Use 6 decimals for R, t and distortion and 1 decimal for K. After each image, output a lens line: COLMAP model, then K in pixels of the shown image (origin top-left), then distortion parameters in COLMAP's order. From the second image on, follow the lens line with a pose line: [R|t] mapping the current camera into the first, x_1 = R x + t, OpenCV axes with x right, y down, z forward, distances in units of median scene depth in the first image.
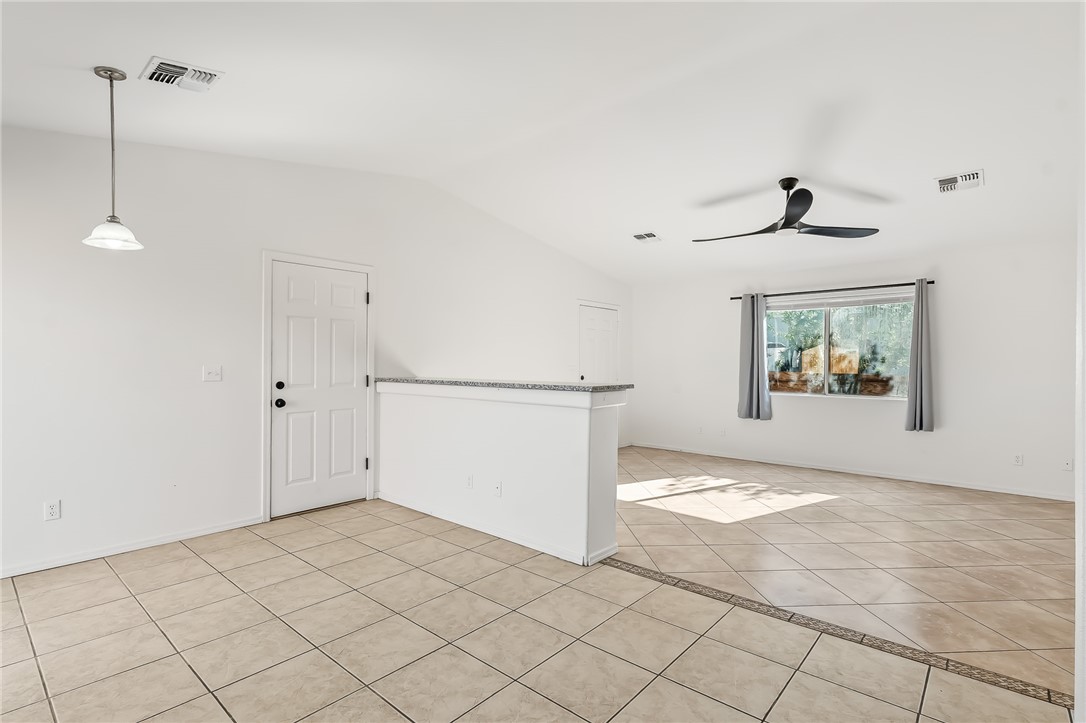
lens RADIAL K [[517.7, 0, 543.0], [0, 517.7, 361.5], [0, 0, 1]] dist [0.003012, 0.000444]
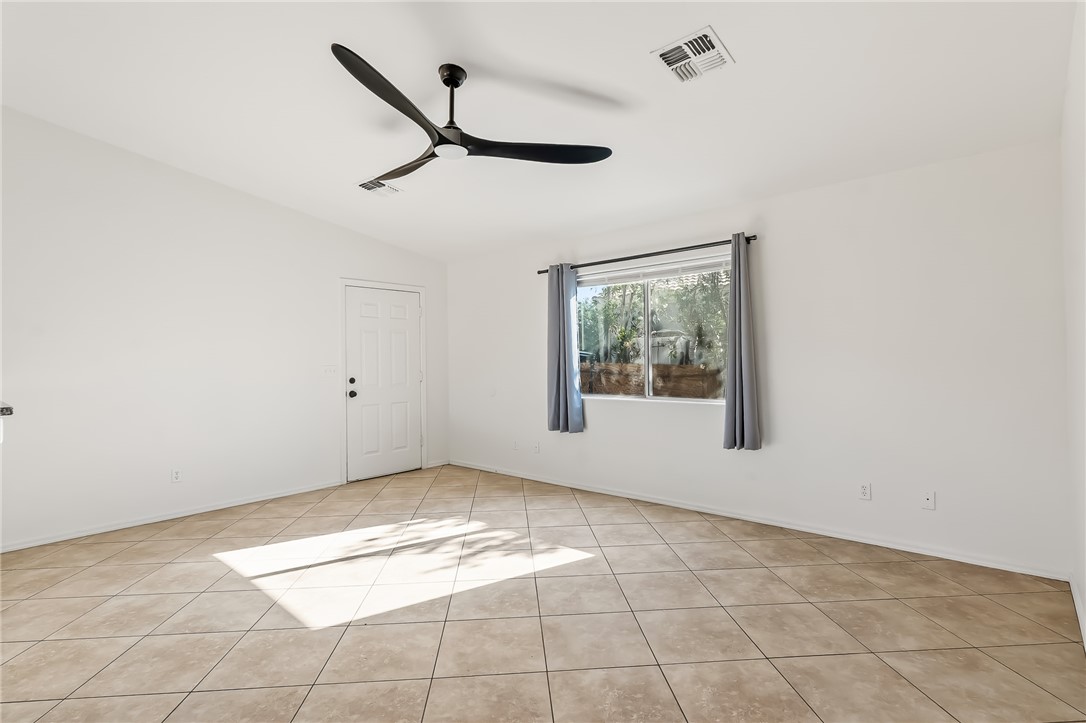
lens RADIAL K [[529.5, 0, 544.5], [0, 529.5, 351.4], [0, 0, 1]] dist [0.000158, -0.000335]
pose [[0.999741, -0.021858, 0.006335, 0.621113], [0.021916, 0.999717, -0.009291, 0.003491], [-0.006130, 0.009427, 0.999937, 0.380786]]
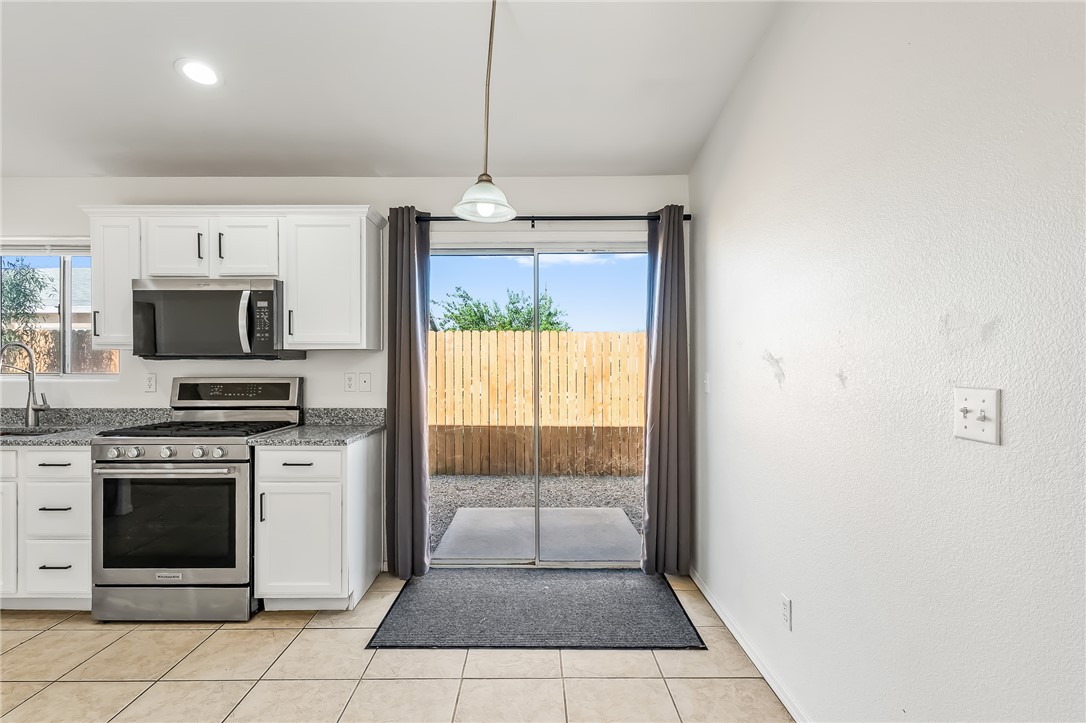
lens RADIAL K [[523.9, 0, 534.3], [0, 523.9, 362.0], [0, 0, 1]] dist [0.000758, -0.000398]
pose [[-0.748121, -0.008577, -0.663507, -0.235119], [-0.003671, 0.999955, -0.008787, -0.003070], [0.663552, -0.004138, -0.748119, 0.986571]]
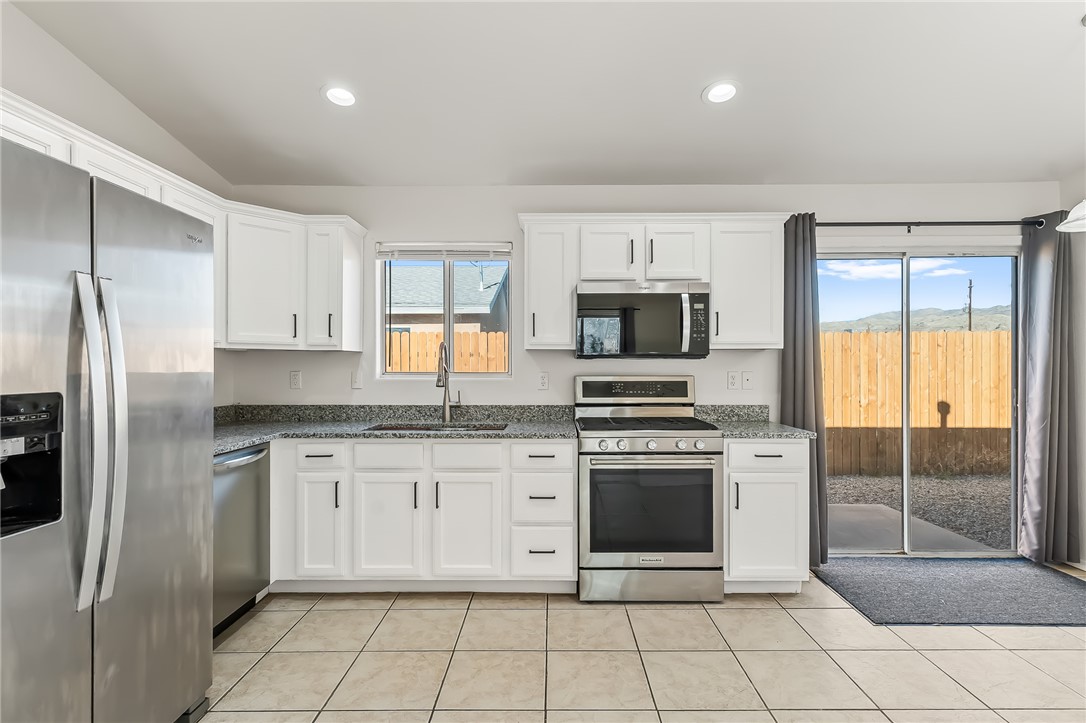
lens RADIAL K [[538.2, 0, 552.6], [0, 538.2, 366.9], [0, 0, 1]] dist [0.003043, -0.000034]
pose [[-0.751816, -0.004048, -0.659361, 0.233269], [-0.002817, 0.999992, -0.002927, 0.003539], [0.659367, -0.000343, -0.751821, 0.659295]]
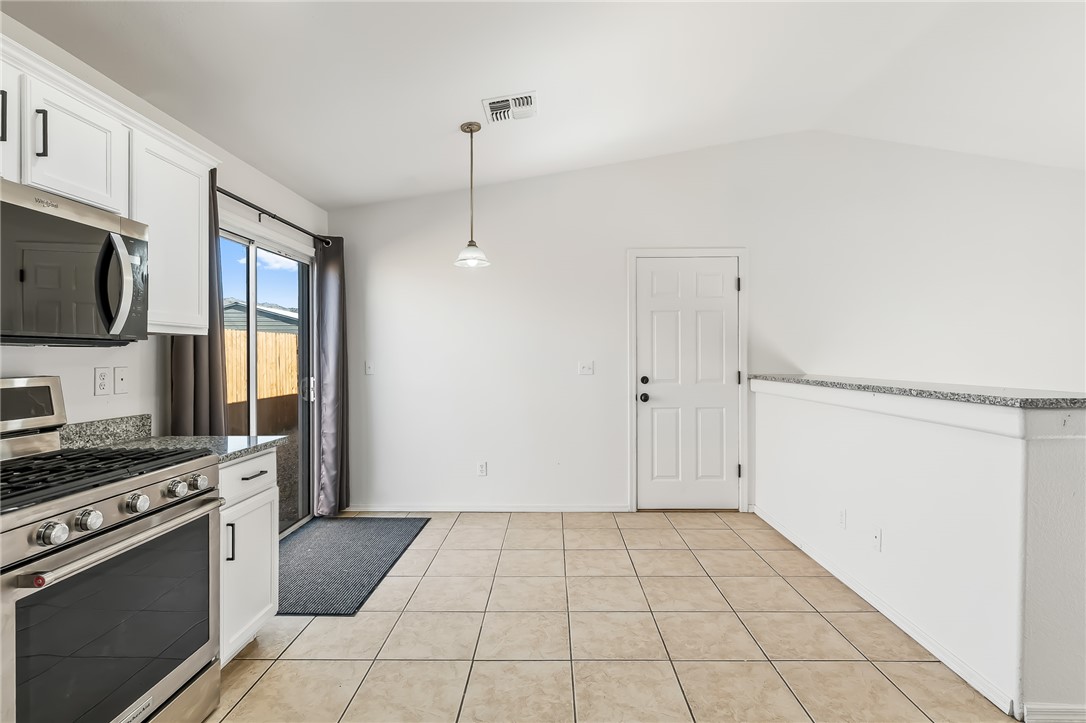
lens RADIAL K [[519.2, 0, 547.8], [0, 519.2, 356.2], [0, 0, 1]] dist [0.000989, -0.000583]
pose [[0.649162, -0.007523, -0.760613, 0.145146], [0.007609, 0.999965, -0.003396, 0.001411], [0.760612, -0.003583, 0.649197, 0.201525]]
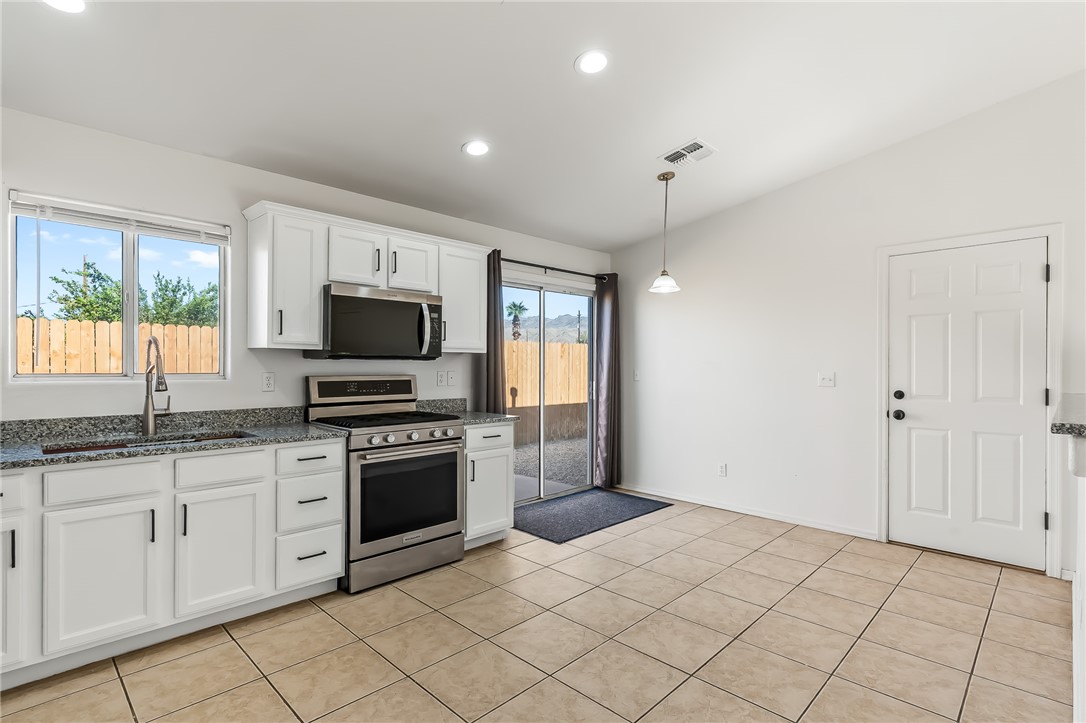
lens RADIAL K [[525.2, 0, 546.0], [0, 525.2, 367.3], [0, 0, 1]] dist [0.003024, -0.000581]
pose [[-0.057274, -0.003524, -0.998352, 0.435862], [-0.002357, 0.999991, -0.003395, 0.003385], [0.998356, 0.002159, -0.057282, 0.457248]]
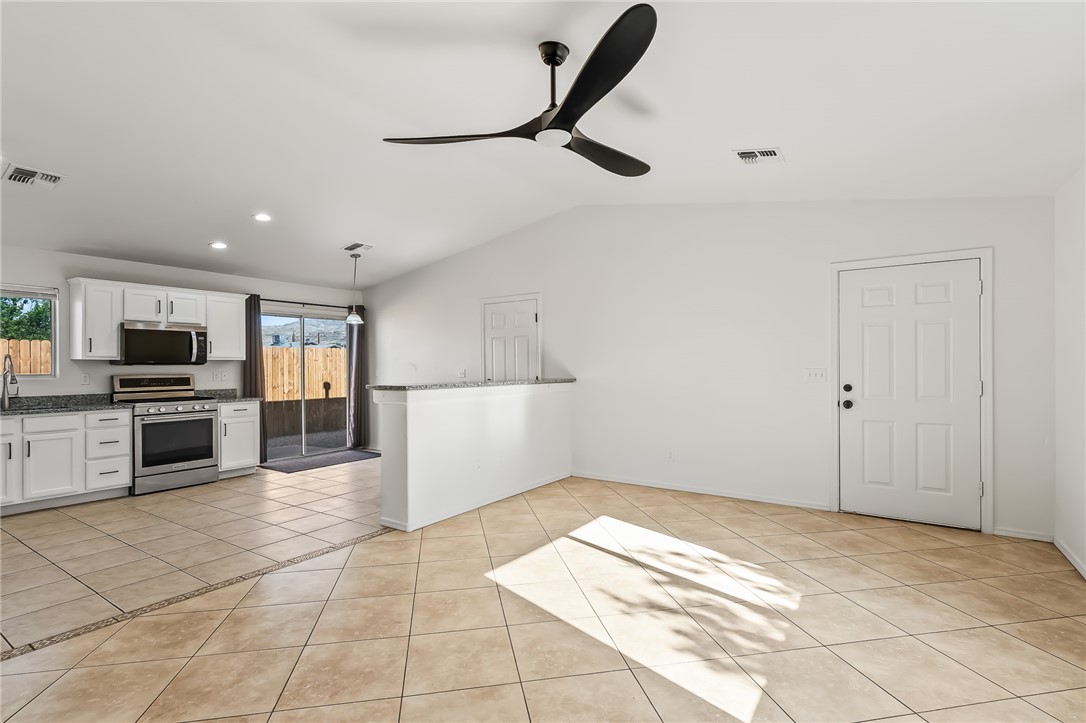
lens RADIAL K [[515.6, 0, 541.0], [0, 515.6, 365.4], [0, 0, 1]] dist [0.002911, -0.000649]
pose [[0.124356, -0.008652, -0.992200, 1.119591], [0.010074, 0.999921, -0.007457, 0.010460], [0.992186, -0.009068, 0.124434, 0.982672]]
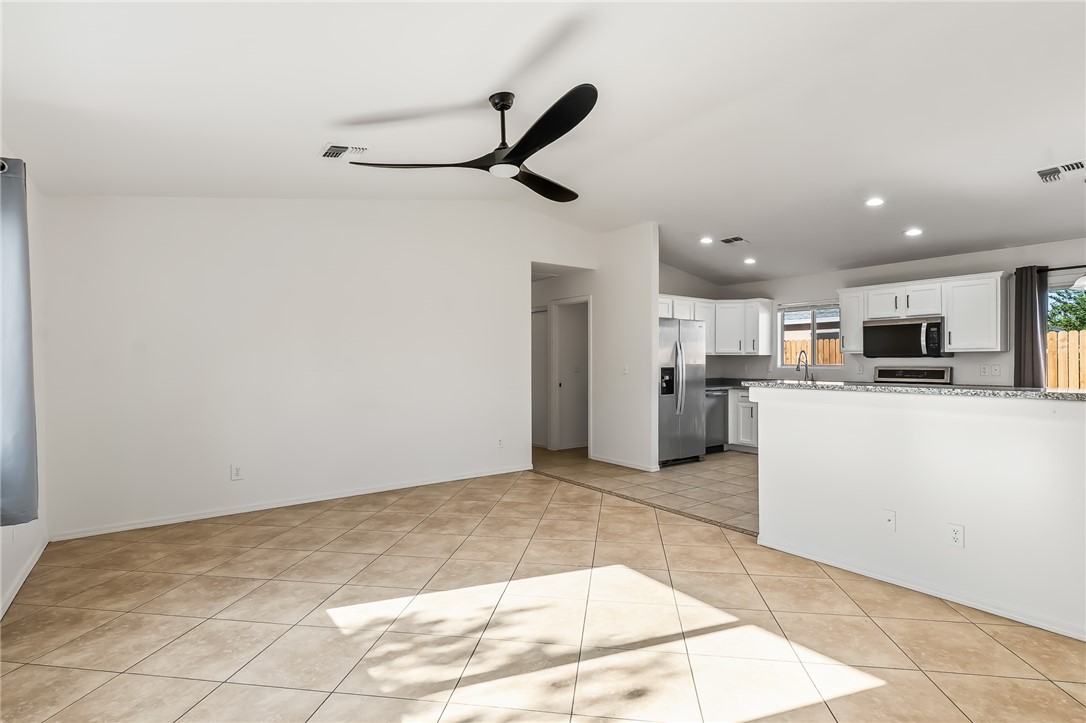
lens RADIAL K [[525.2, 0, 546.0], [0, 525.2, 367.3], [0, 0, 1]] dist [0.003024, -0.000581]
pose [[-0.978878, -0.006296, 0.204347, 0.295009], [-0.004491, 0.999947, 0.009297, 0.006596], [-0.204395, 0.008183, -0.978854, 1.800603]]
